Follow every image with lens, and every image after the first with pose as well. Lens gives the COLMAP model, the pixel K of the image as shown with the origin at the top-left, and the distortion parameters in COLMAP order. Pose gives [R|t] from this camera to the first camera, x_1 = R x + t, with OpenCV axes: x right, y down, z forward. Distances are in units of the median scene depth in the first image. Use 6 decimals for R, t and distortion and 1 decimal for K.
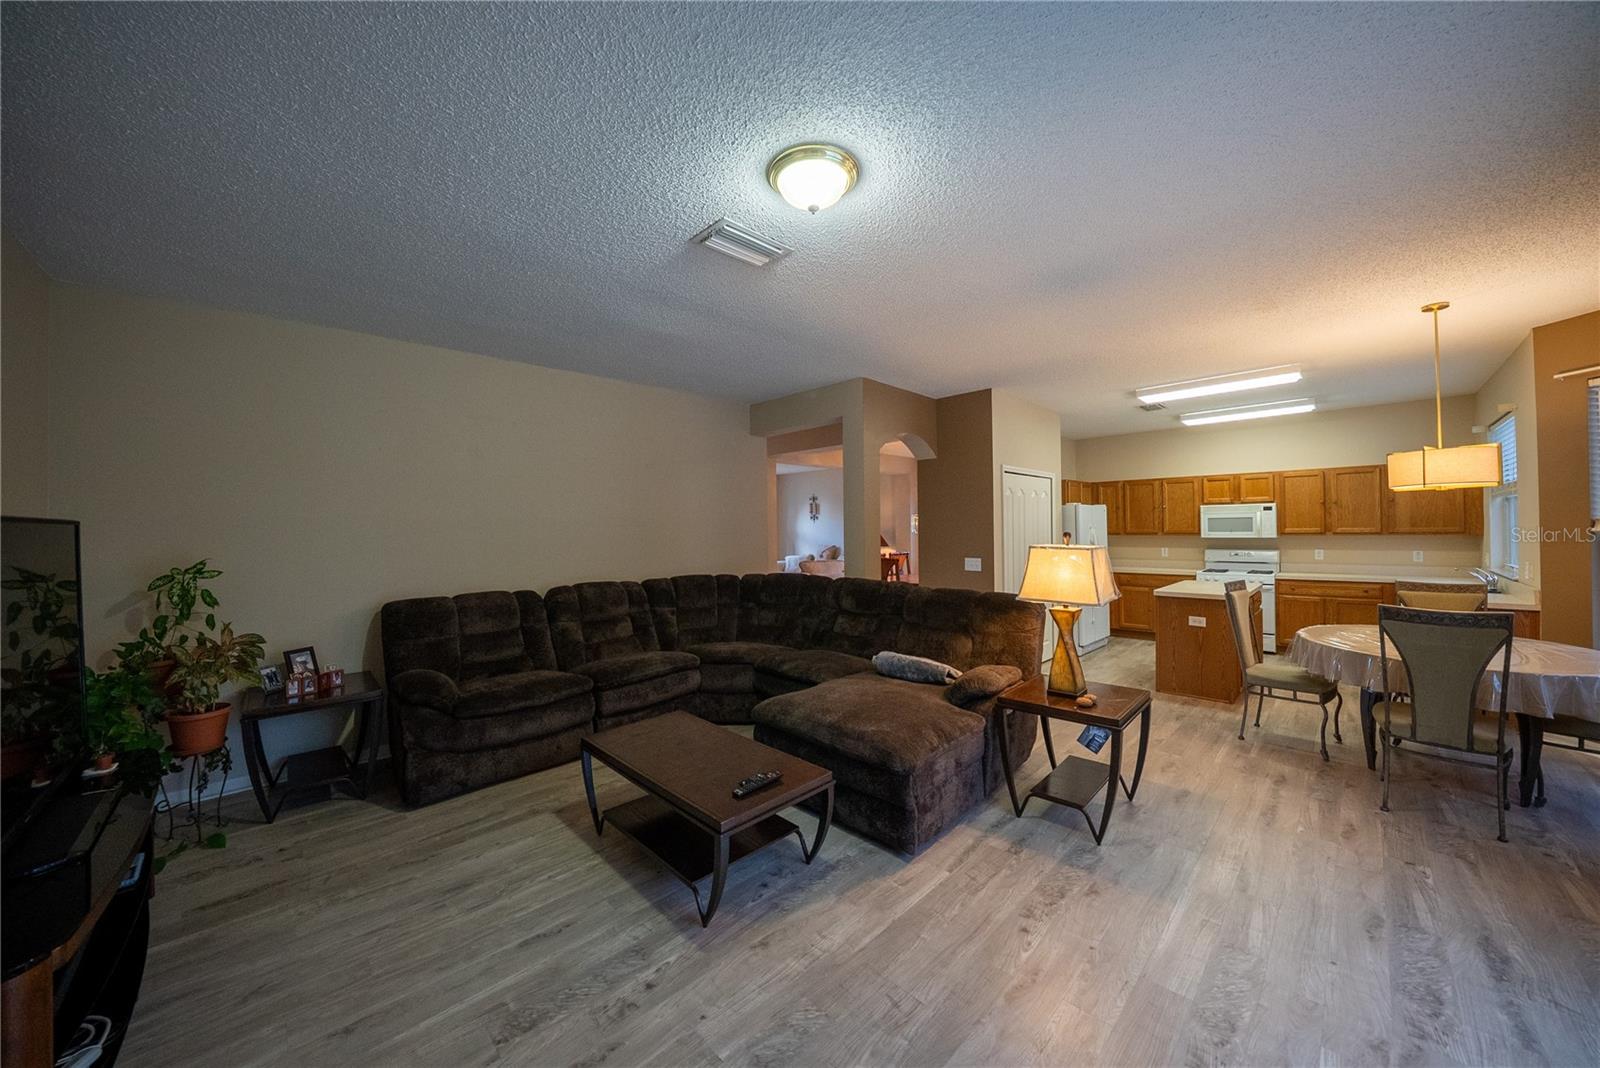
lens RADIAL K [[562.7, 0, 805.5], [0, 562.7, 525.3], [0, 0, 1]] dist [-0.028499, 0.003583]
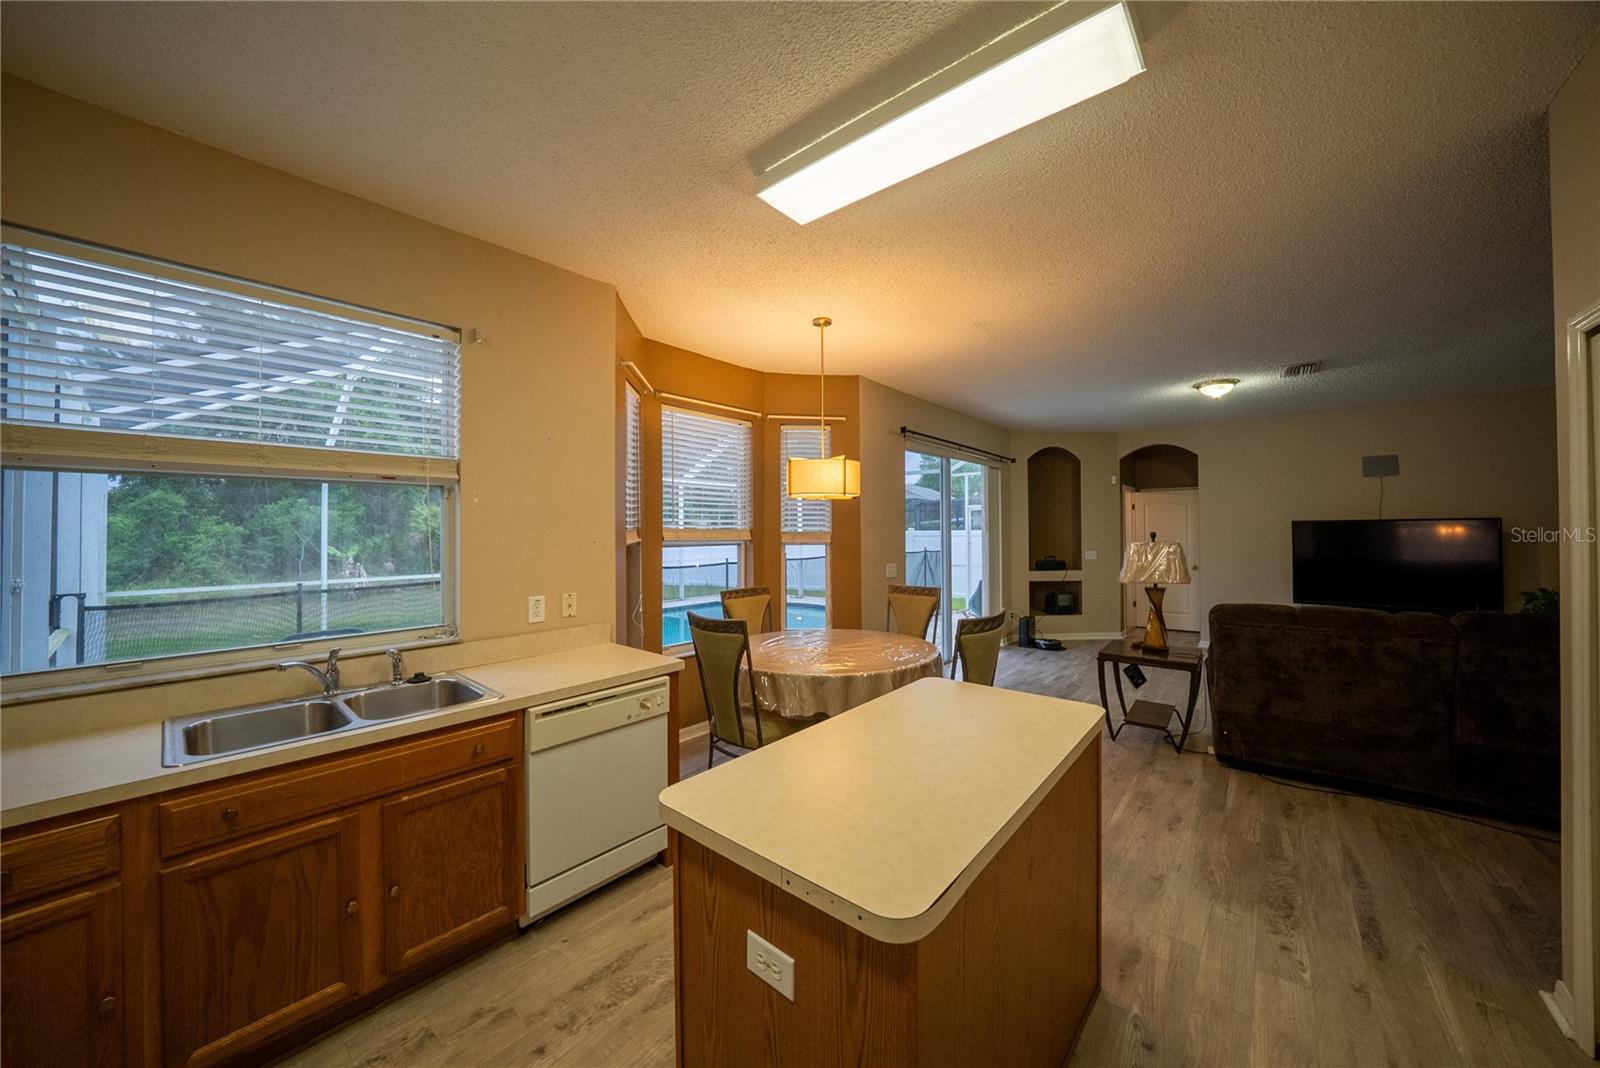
lens RADIAL K [[562.7, 0, 805.5], [0, 562.7, 525.3], [0, 0, 1]] dist [-0.028499, 0.003583]
pose [[-0.995541, 0.018272, -0.092544, 1.113735], [0.019549, 0.999726, -0.012909, -0.002576], [0.092283, -0.014661, -0.995625, 1.761137]]
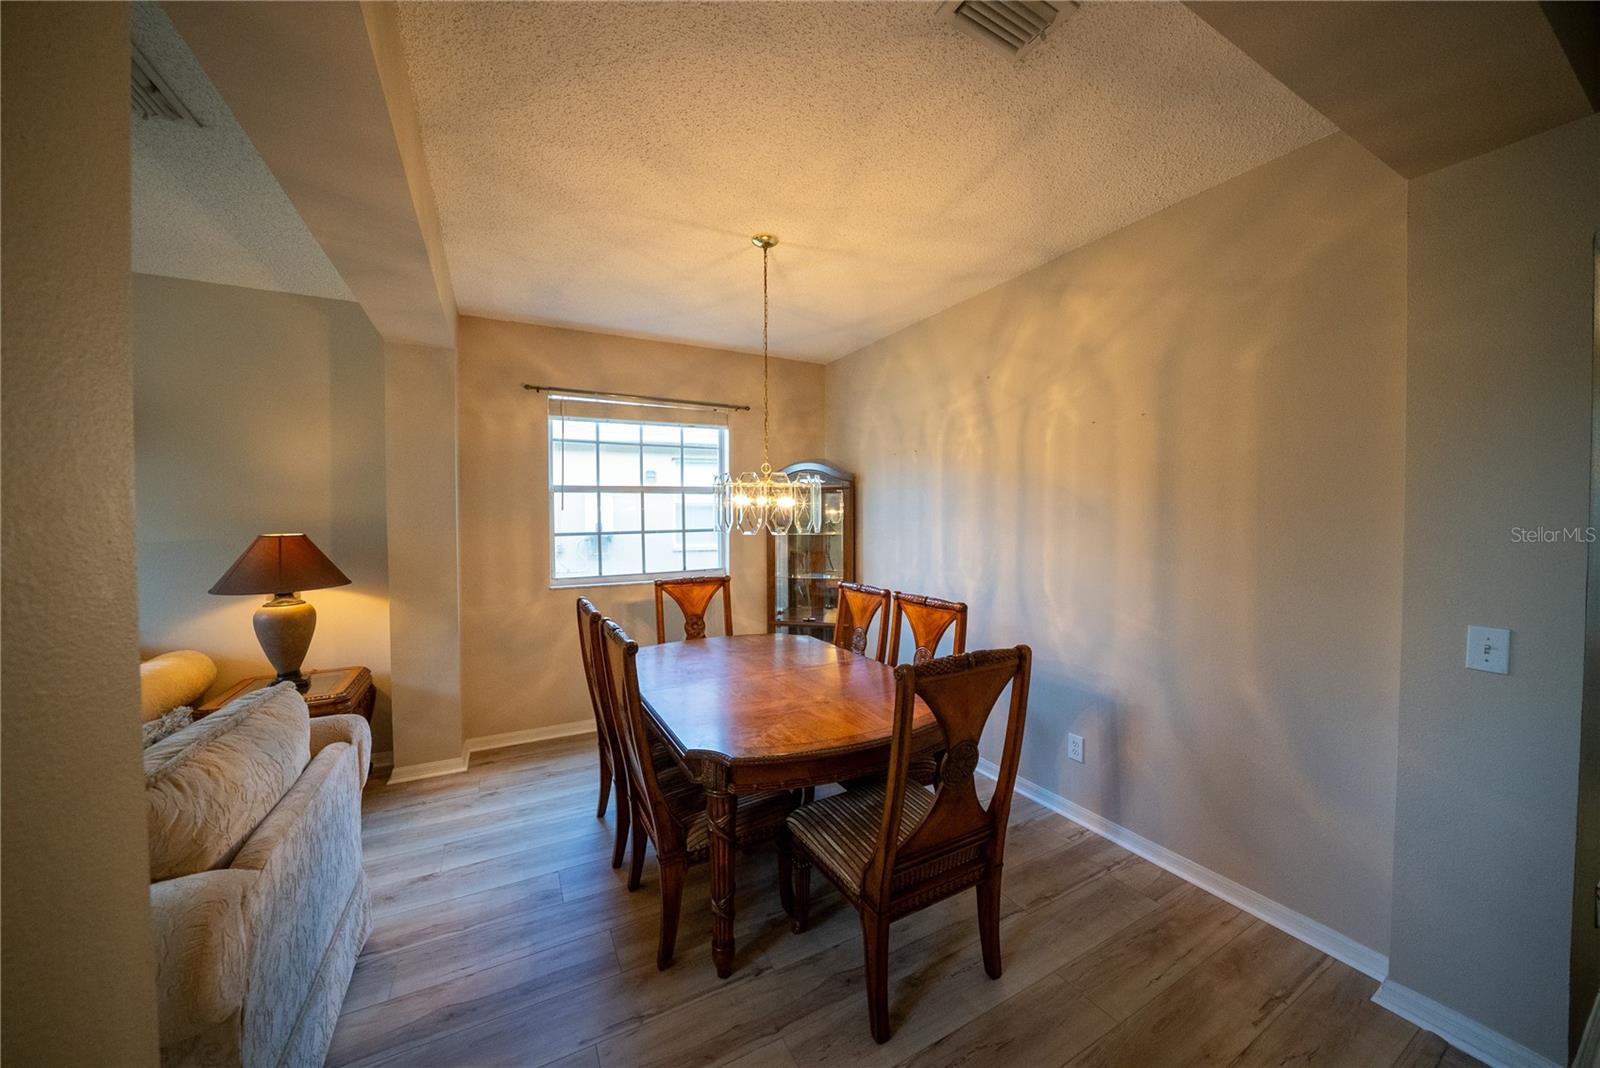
lens RADIAL K [[560.4, 0, 802.5], [0, 560.4, 525.1], [0, 0, 1]] dist [-0.025616, 0.000142]
pose [[0.279488, -0.007440, 0.960120, -0.171404], [-0.004634, 0.999948, 0.009098, 0.012152], [-0.960138, -0.006992, 0.279439, 1.934279]]
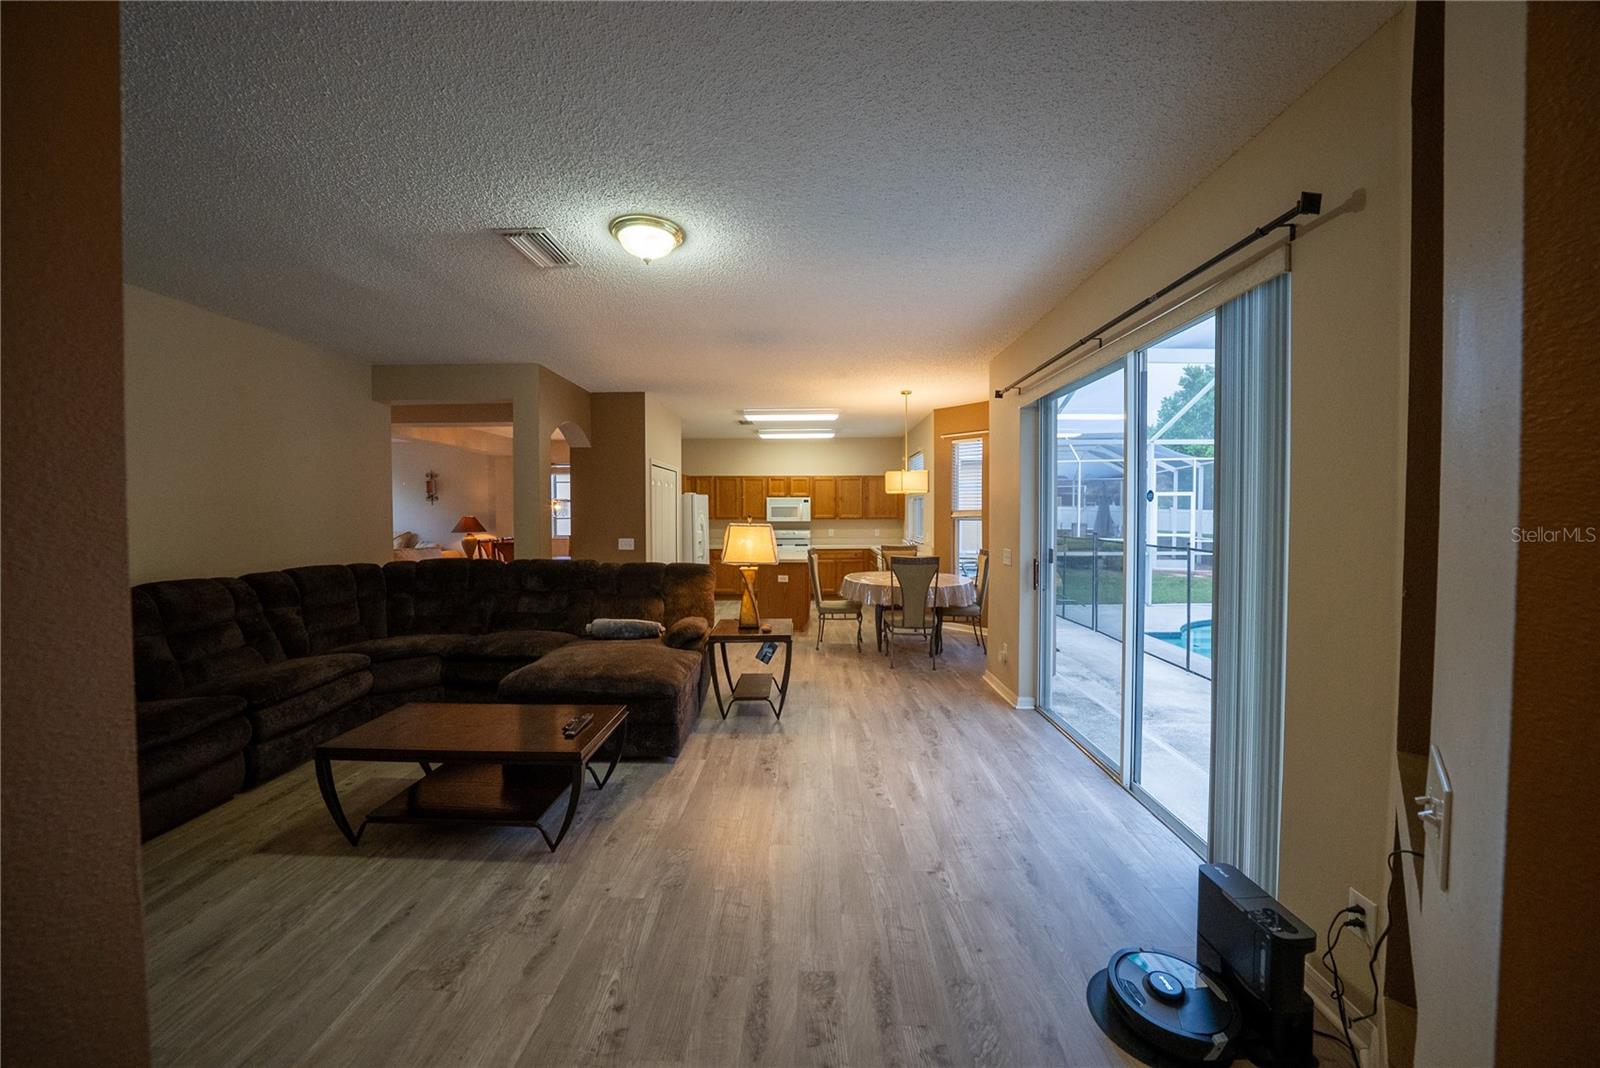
lens RADIAL K [[562.7, 0, 805.5], [0, 562.7, 525.3], [0, 0, 1]] dist [-0.028499, 0.003583]
pose [[0.716141, -0.005554, 0.697934, -0.336542], [-0.011588, 0.999736, 0.019846, 0.006776], [-0.697860, -0.022300, 0.715887, -0.100960]]
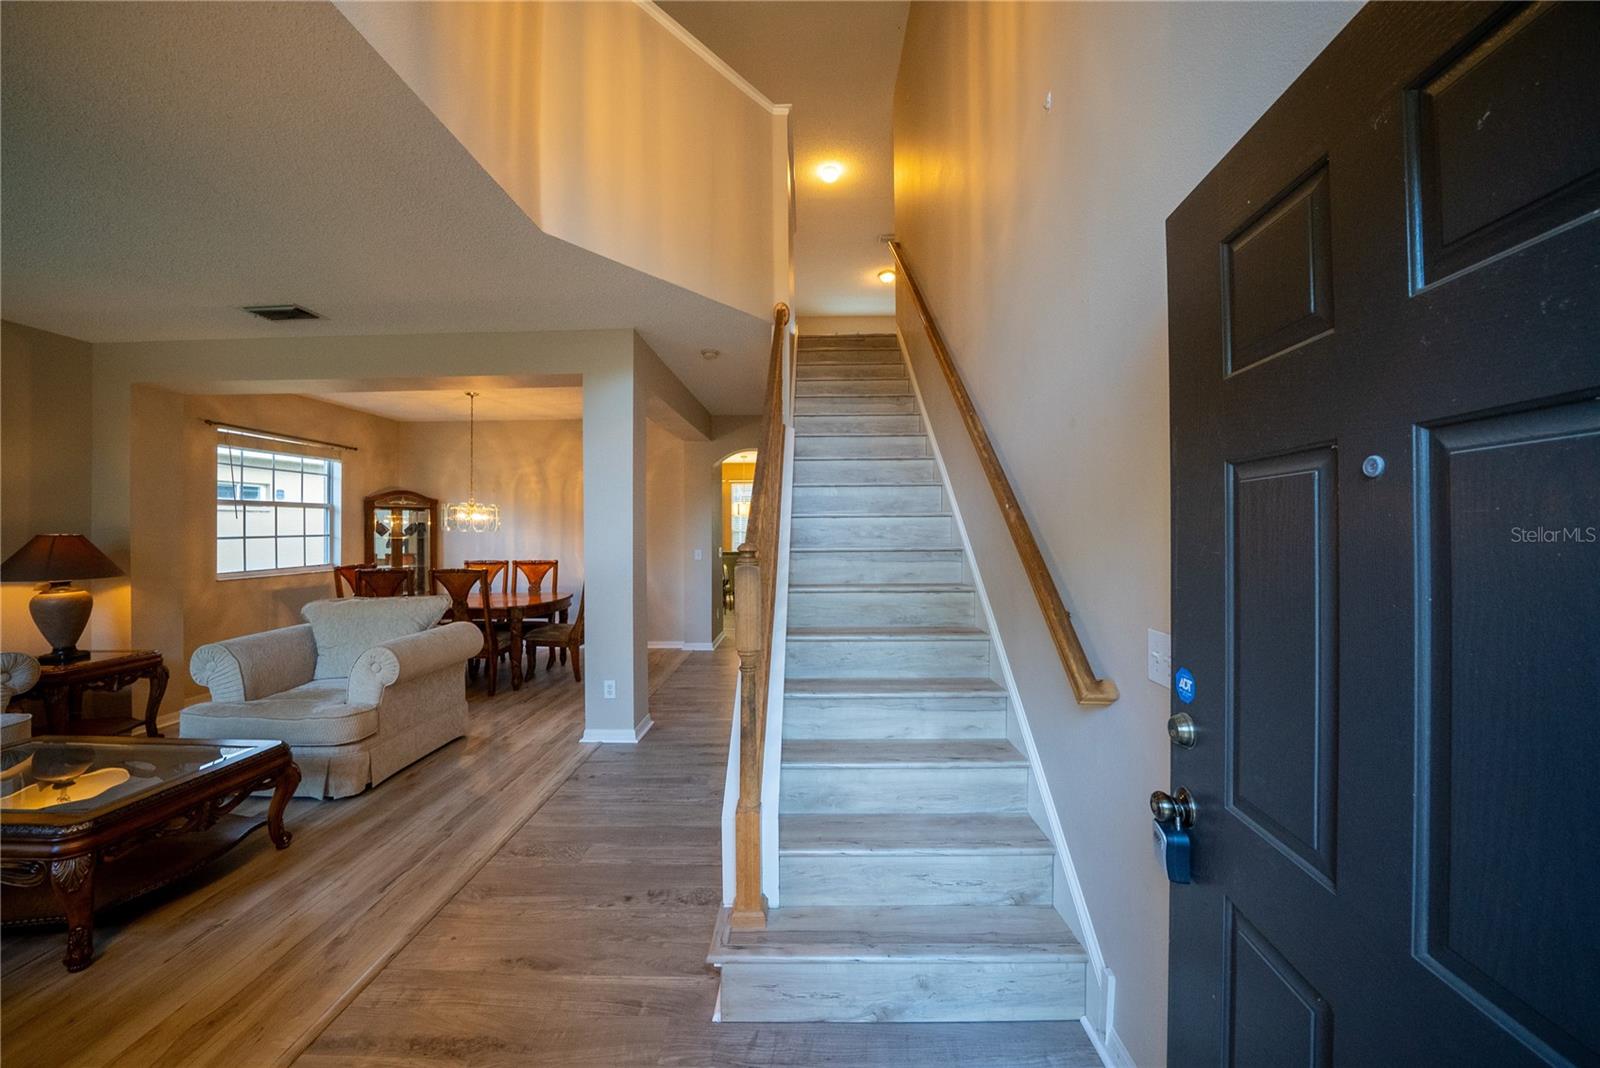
lens RADIAL K [[562.7, 0, 805.5], [0, 562.7, 525.3], [0, 0, 1]] dist [-0.028499, 0.003583]
pose [[-0.702943, 0.020906, 0.710939, -1.151223], [0.008974, 0.999749, -0.020525, 0.049097], [-0.711190, -0.008048, -0.702954, 2.566116]]
